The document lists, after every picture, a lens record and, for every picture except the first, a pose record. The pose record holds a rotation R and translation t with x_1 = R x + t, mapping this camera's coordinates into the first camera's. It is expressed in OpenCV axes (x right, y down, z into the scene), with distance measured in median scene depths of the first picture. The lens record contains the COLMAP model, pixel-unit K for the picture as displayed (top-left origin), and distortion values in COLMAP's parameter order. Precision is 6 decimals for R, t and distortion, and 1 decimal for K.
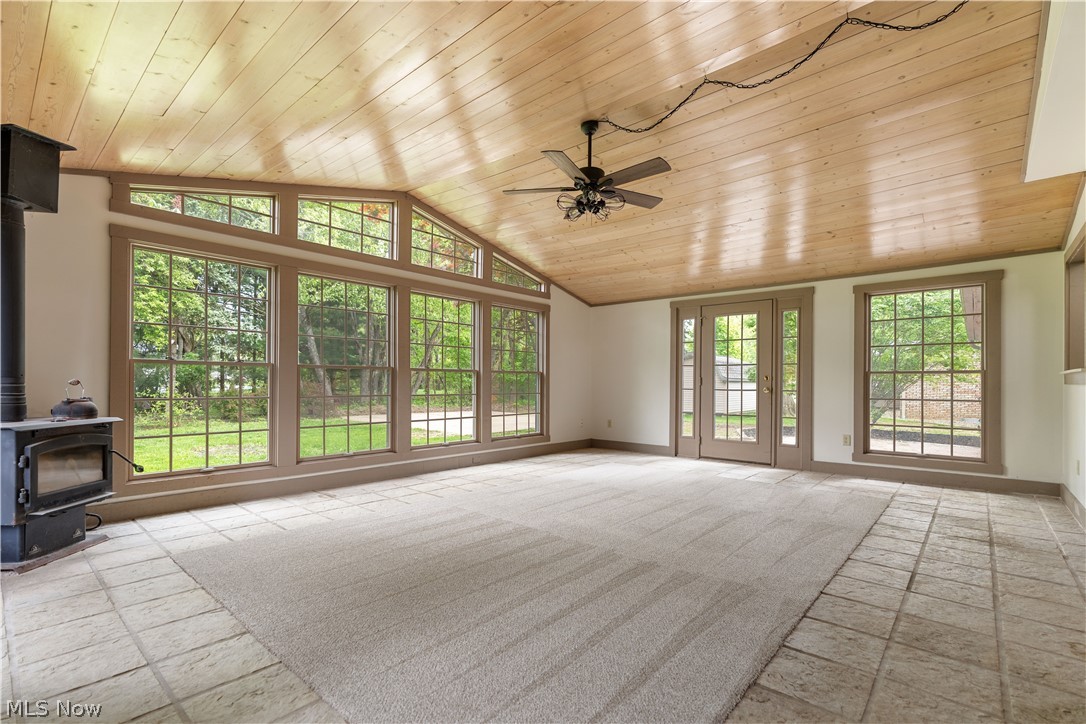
lens RADIAL K [[488.8, 0, 550.1], [0, 488.8, 387.3], [0, 0, 1]] dist [-0.005366, 0.000584]
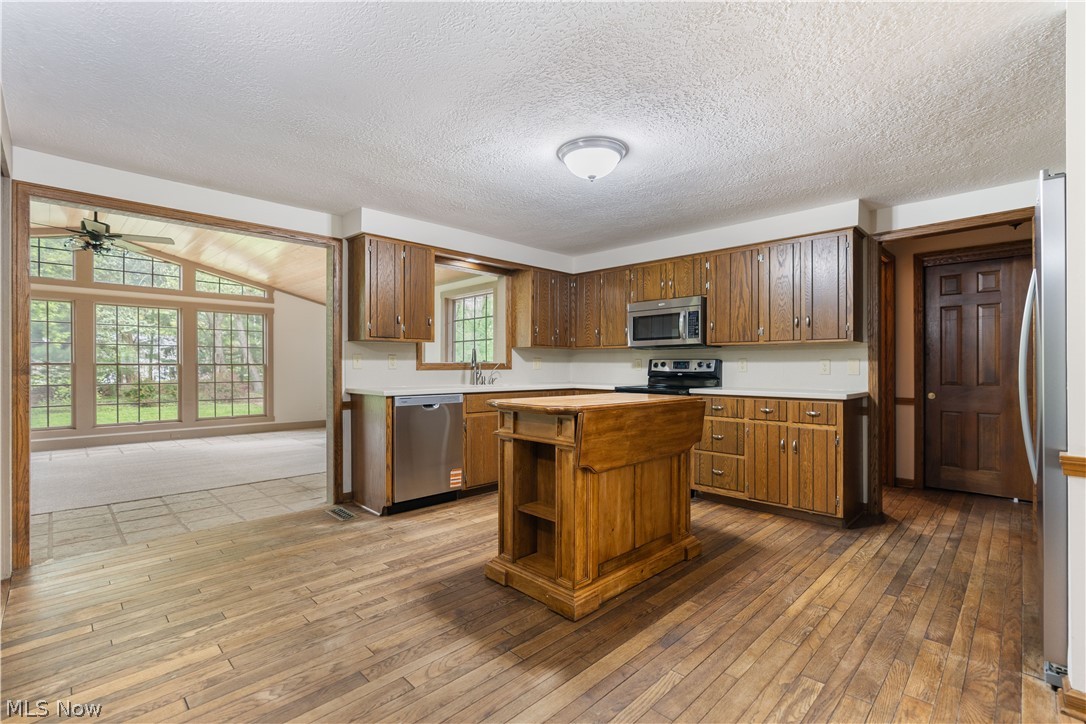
lens RADIAL K [[488.8, 0, 550.5], [0, 488.8, 366.1], [0, 0, 1]] dist [-0.005366, 0.000584]
pose [[0.998691, -0.010080, -0.050150, 0.964275], [0.009332, 0.999842, -0.015132, -0.001203], [0.050294, 0.014644, 0.998627, -0.215115]]
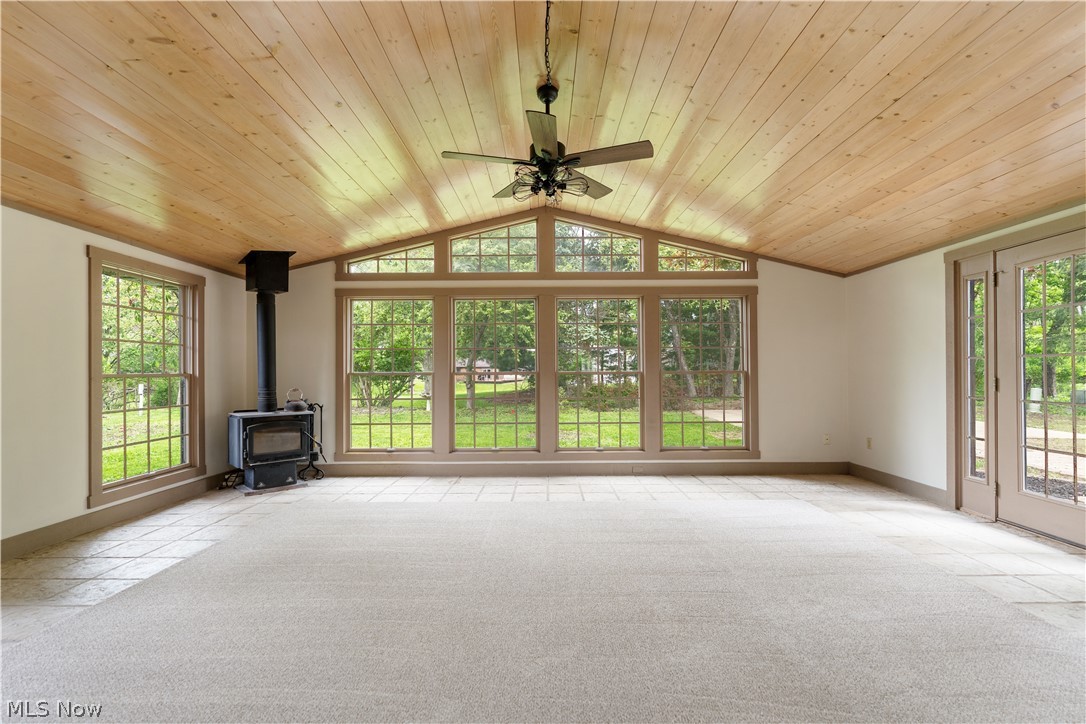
lens RADIAL K [[488.8, 0, 545.9], [0, 488.8, 369.5], [0, 0, 1]] dist [-0.005366, 0.000584]
pose [[0.661695, -0.015775, -0.749607, 0.472359], [0.002761, 0.999823, -0.018603, -0.025045], [0.749768, 0.010239, 0.661621, 0.292679]]
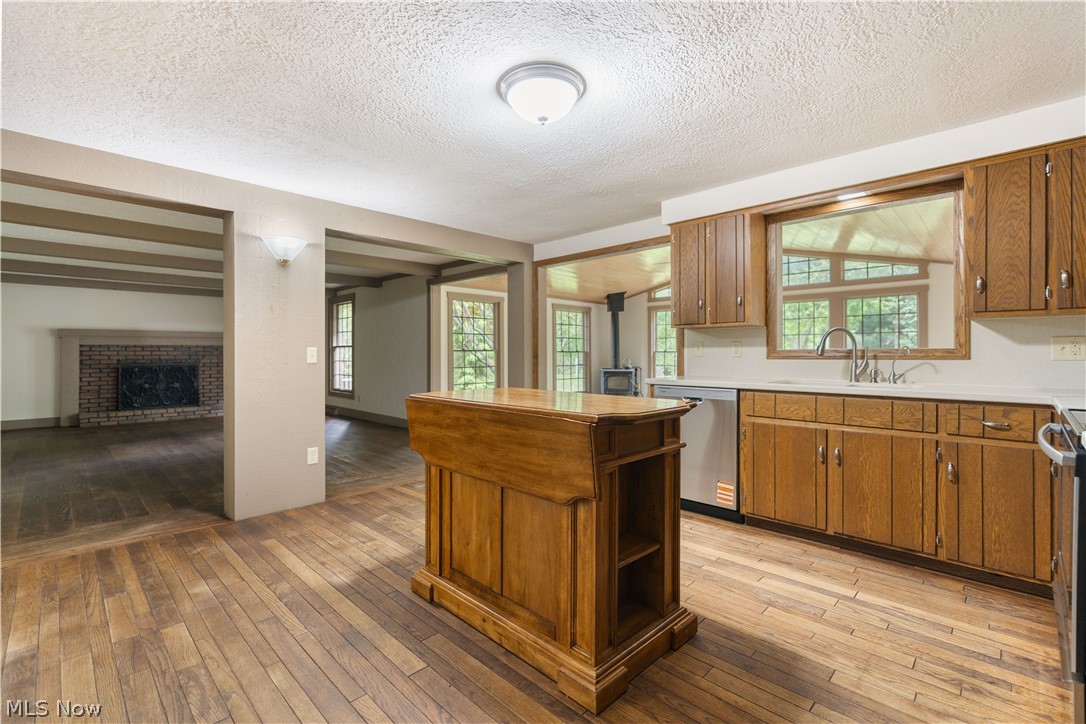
lens RADIAL K [[488.8, 0, 537.8], [0, 488.8, 346.3], [0, 0, 1]] dist [-0.005366, 0.000584]
pose [[-0.056780, -0.023110, -0.998119, 1.387778], [-0.011319, 0.999683, -0.022503, -0.007317], [0.998323, 0.010020, -0.057024, 0.312948]]
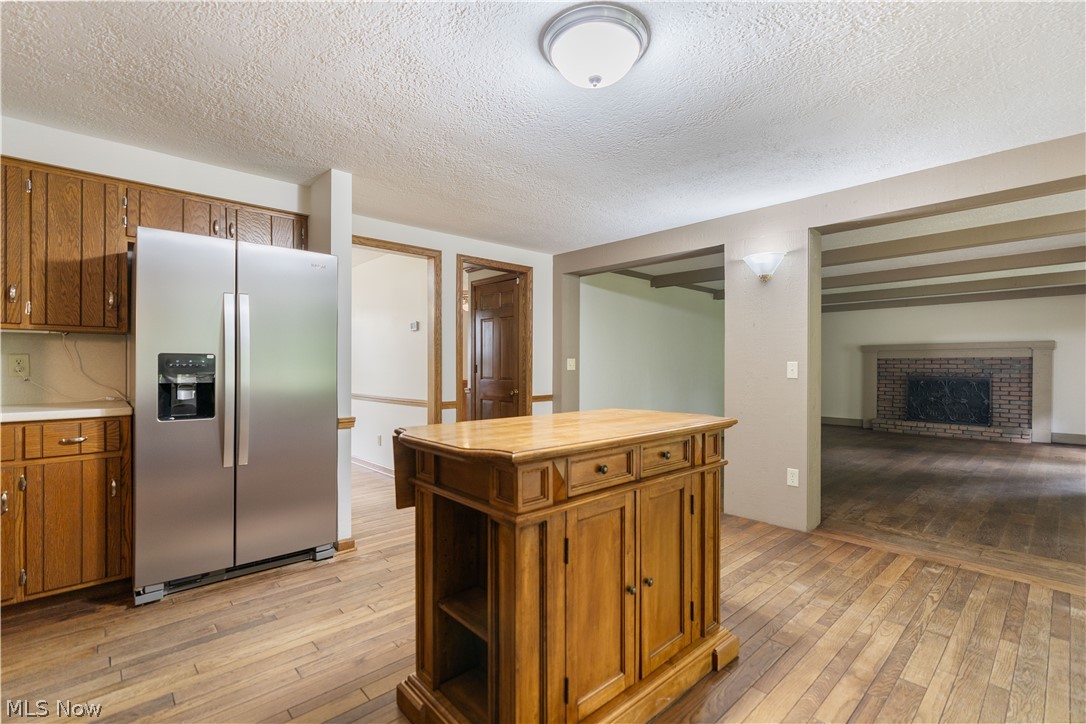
lens RADIAL K [[488.8, 0, 549.7], [0, 488.8, 364.5], [0, 0, 1]] dist [-0.005366, 0.000584]
pose [[-0.995549, -0.010987, 0.093600, 0.980635], [-0.009892, 0.999877, 0.012157, -0.018424], [-0.093722, 0.011177, -0.995536, 0.624576]]
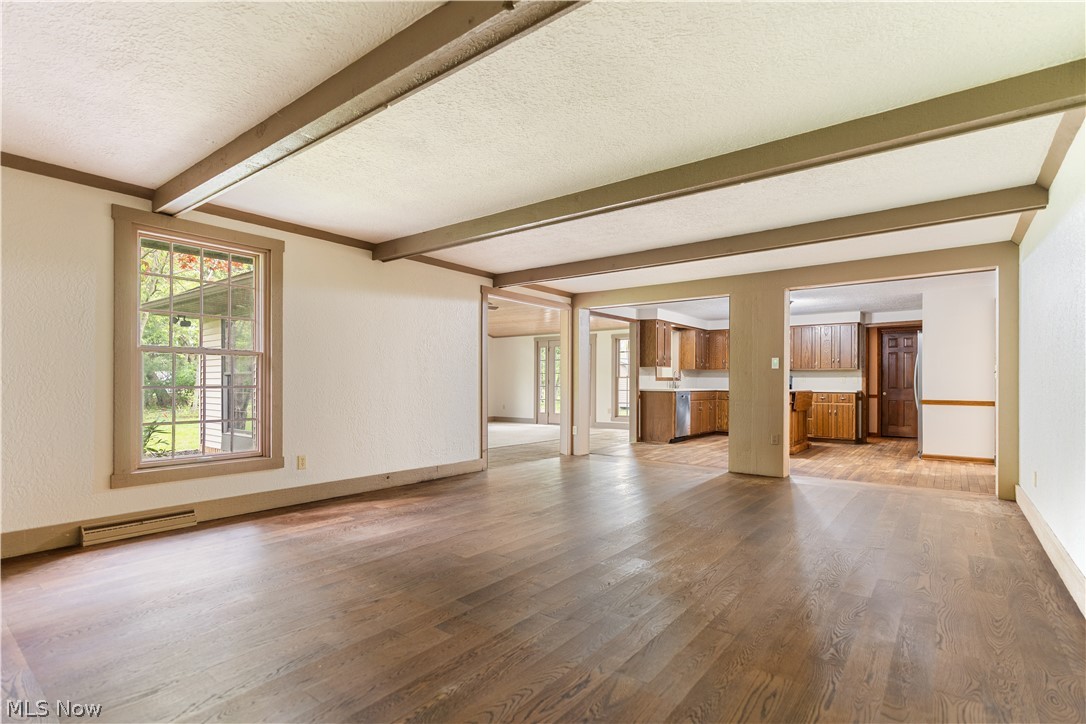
lens RADIAL K [[522.0, 0, 567.3], [0, 522.0, 381.2], [0, 0, 1]] dist [-0.001056, -0.001285]
pose [[0.995747, -0.006717, 0.091888, 0.241712], [0.008094, 0.999860, -0.014621, 0.015876], [-0.091777, 0.015303, 0.995662, -1.144195]]
